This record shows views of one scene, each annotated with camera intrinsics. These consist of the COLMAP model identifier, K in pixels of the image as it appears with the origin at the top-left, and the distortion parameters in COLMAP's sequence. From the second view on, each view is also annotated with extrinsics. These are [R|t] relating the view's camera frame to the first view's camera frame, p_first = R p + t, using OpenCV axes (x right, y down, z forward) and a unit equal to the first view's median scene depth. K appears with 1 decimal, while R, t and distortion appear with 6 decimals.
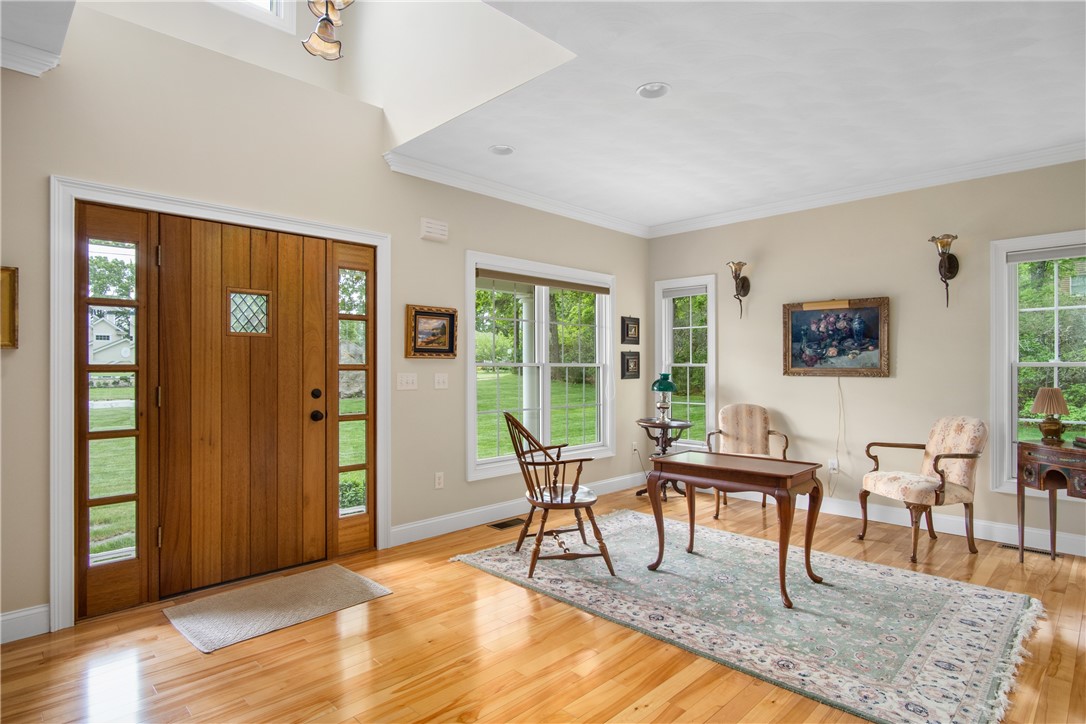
lens RADIAL K [[580.1, 0, 548.5], [0, 580.1, 362.6], [0, 0, 1]] dist [-0.015475, 0.005791]
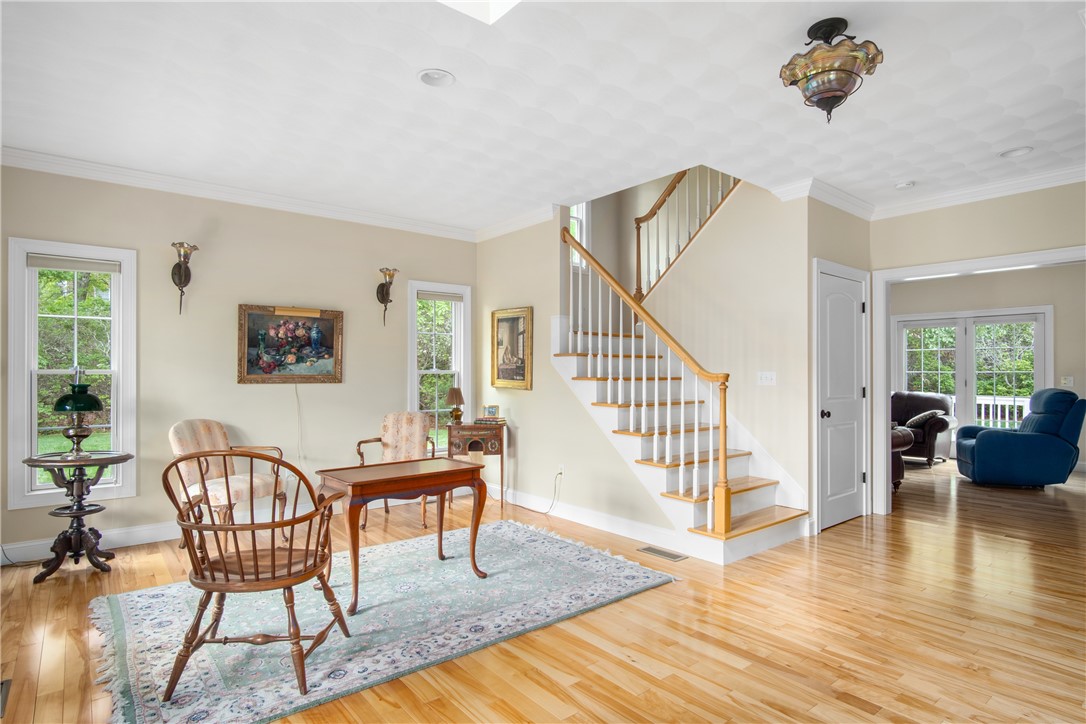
lens RADIAL K [[580.1, 0, 549.0], [0, 580.1, 363.3], [0, 0, 1]] dist [-0.015475, 0.005791]
pose [[0.106831, 0.015509, 0.994156, -0.476158], [-0.006295, 0.999869, -0.014921, 0.001409], [-0.994257, -0.004664, 0.106914, 0.468881]]
